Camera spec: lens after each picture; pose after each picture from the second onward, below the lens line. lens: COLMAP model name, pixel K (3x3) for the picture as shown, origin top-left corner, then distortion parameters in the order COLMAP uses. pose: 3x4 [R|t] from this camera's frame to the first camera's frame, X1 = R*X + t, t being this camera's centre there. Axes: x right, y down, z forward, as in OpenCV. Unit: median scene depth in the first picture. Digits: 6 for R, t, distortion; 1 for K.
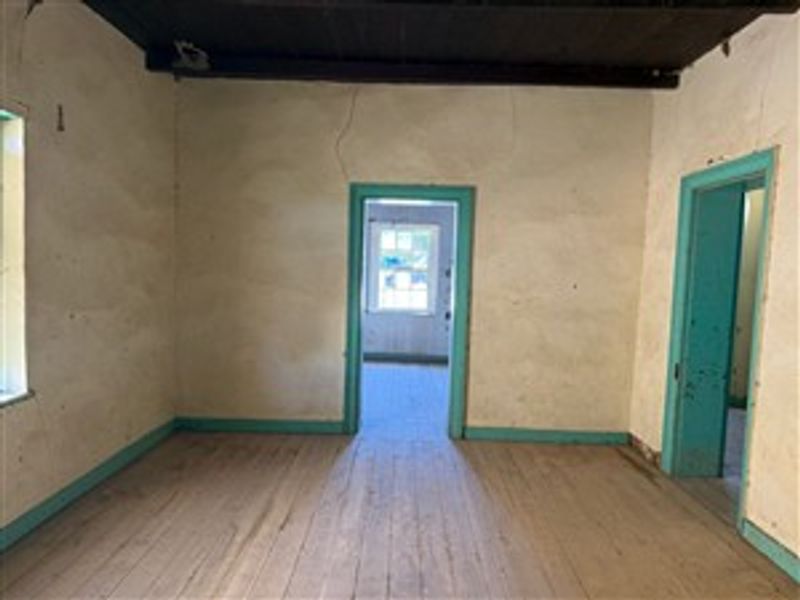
lens RADIAL K [[558.1, 0, 401.7], [0, 558.1, 299.7], [0, 0, 1]] dist [0.031812, -0.038162]
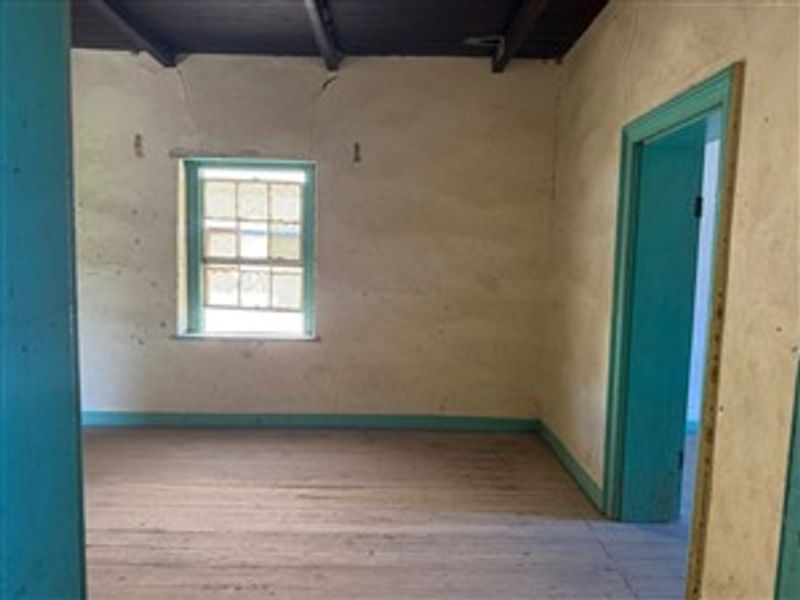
lens RADIAL K [[558.1, 0, 401.7], [0, 558.1, 299.7], [0, 0, 1]] dist [0.031812, -0.038162]
pose [[0.029357, 0.053157, -0.998155, 0.607414], [-0.081470, 0.995390, 0.050614, -0.027029], [0.996243, 0.079834, 0.033552, 0.812083]]
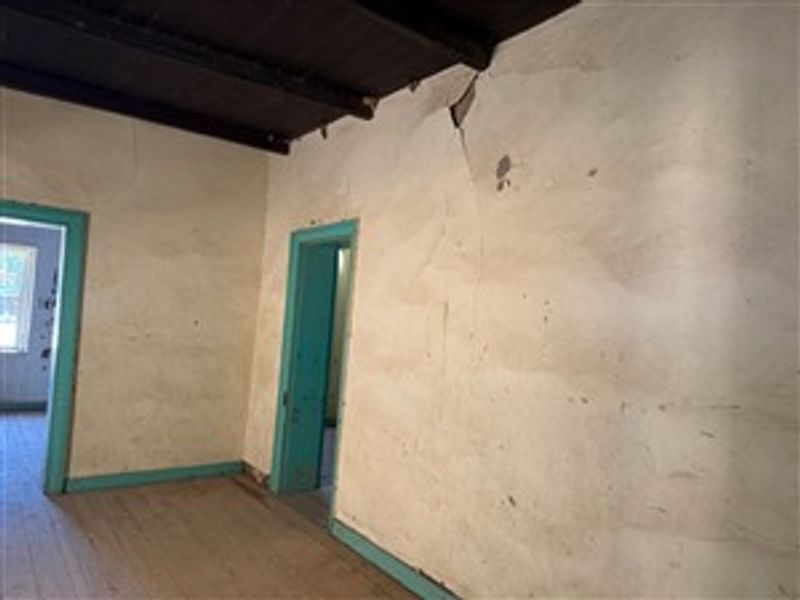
lens RADIAL K [[558.1, 0, 401.7], [0, 558.1, 299.7], [0, 0, 1]] dist [0.031812, -0.038162]
pose [[0.791857, 0.037355, 0.609563, -0.021580], [-0.003065, 0.998358, -0.057199, -0.009715], [-0.610699, 0.043425, 0.790671, -0.051482]]
